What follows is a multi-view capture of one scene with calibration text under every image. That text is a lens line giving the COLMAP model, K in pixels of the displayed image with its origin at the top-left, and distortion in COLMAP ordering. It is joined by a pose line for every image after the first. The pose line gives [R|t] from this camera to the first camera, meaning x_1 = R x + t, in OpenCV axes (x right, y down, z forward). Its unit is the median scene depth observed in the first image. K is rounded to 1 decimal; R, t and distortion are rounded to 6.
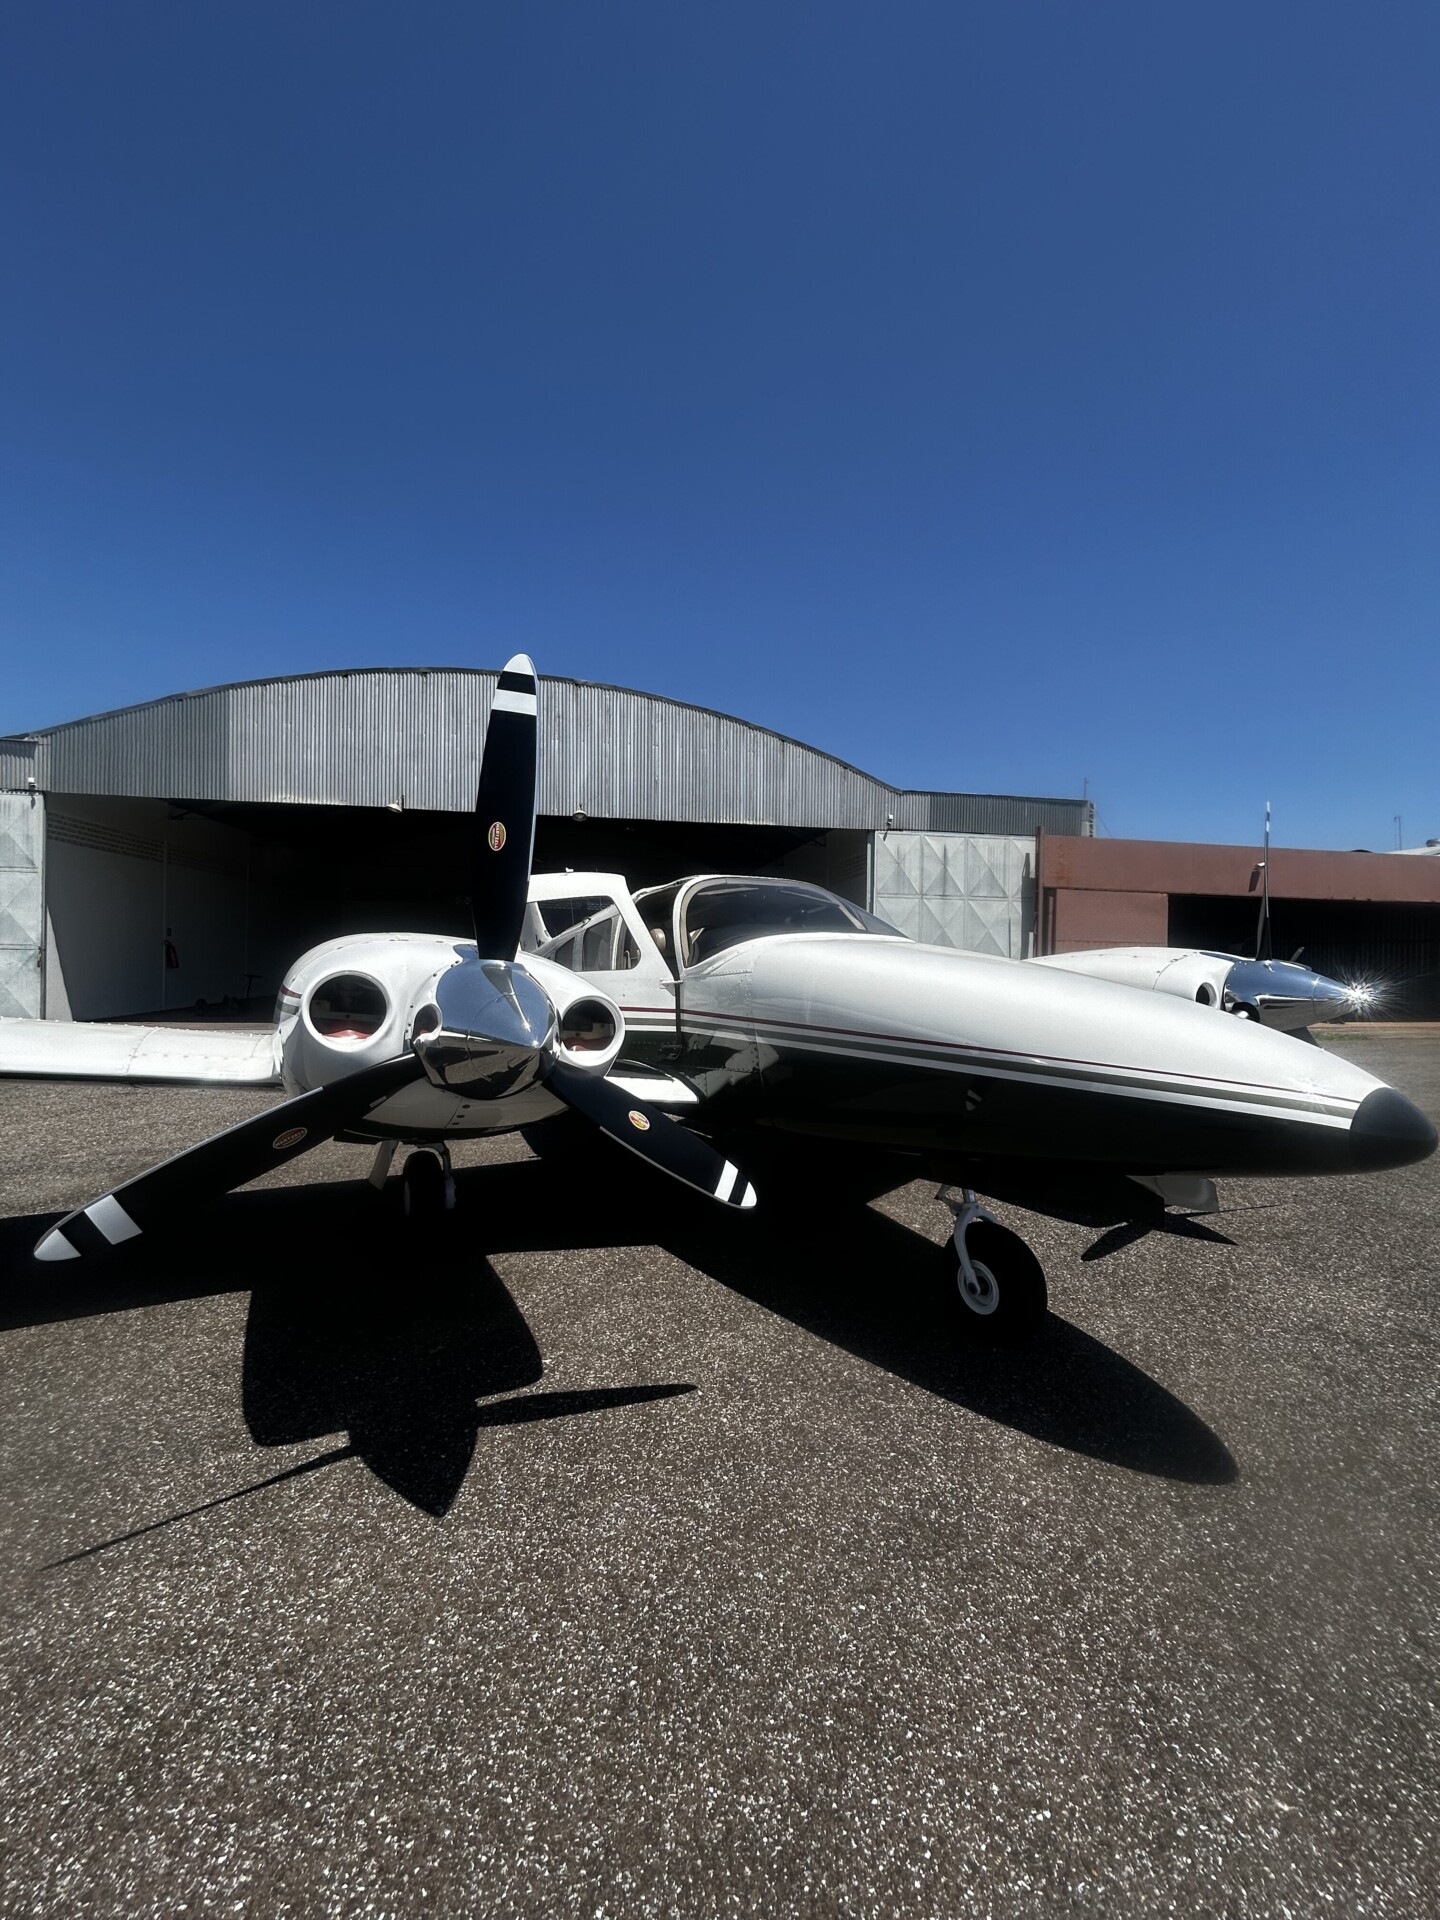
lens RADIAL K [[771.2, 0, 723.3], [0, 771.2, 961.4], [0, 0, 1]] dist [-0.007598, 0.005540]
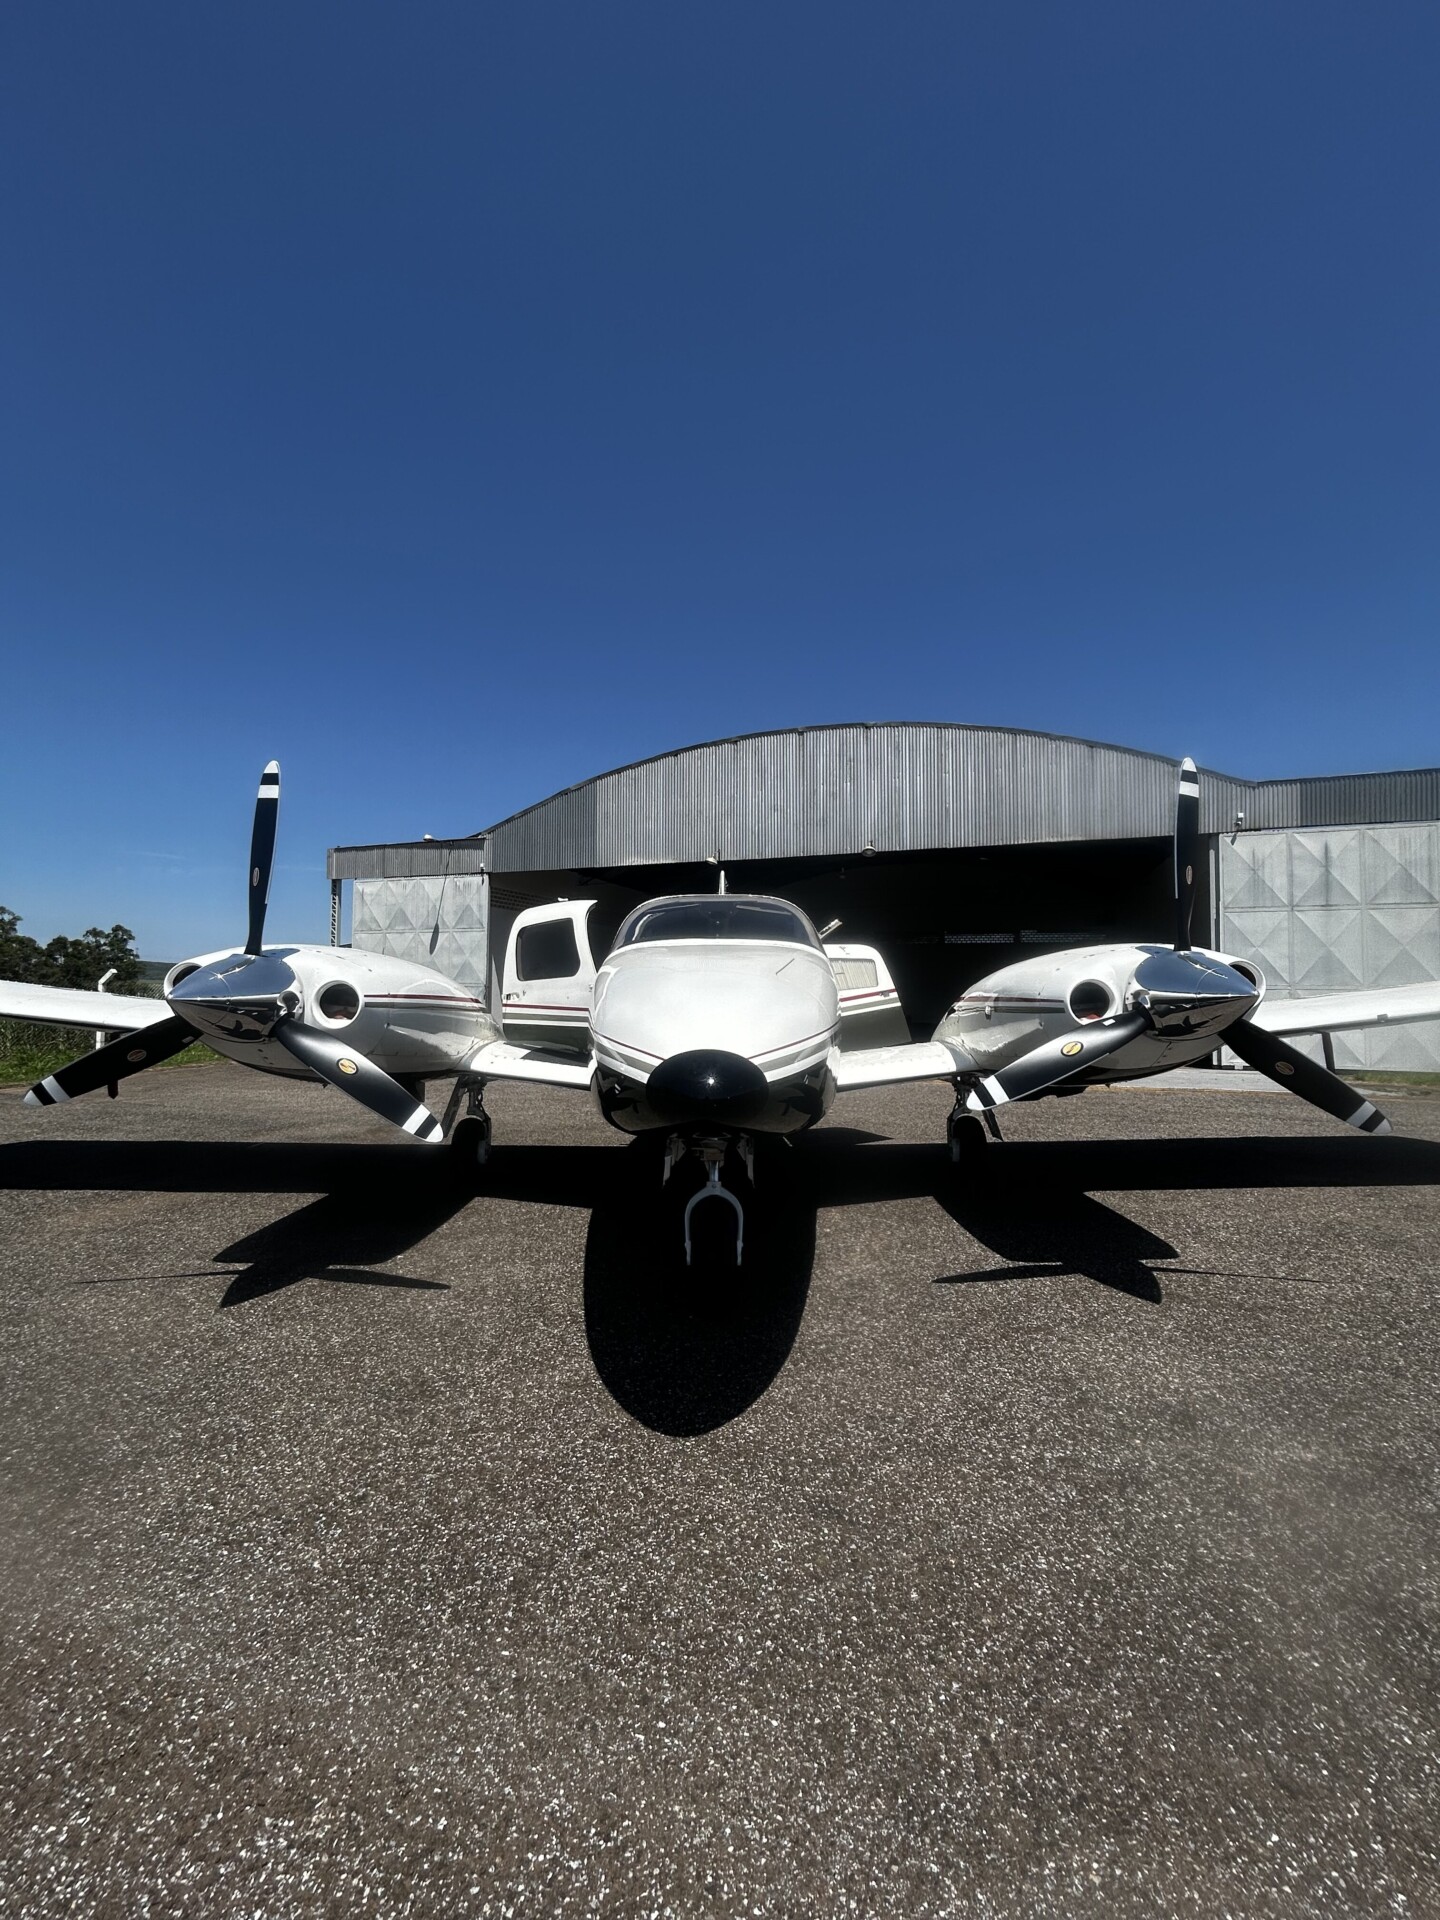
lens RADIAL K [[771.2, 0, 723.3], [0, 771.2, 961.4], [0, 0, 1]] dist [-0.007598, 0.005540]
pose [[0.868057, -0.028977, -0.495619, 0.166805], [0.003772, 0.998651, -0.051781, 0.012223], [0.496451, 0.043079, 0.866995, 0.013917]]
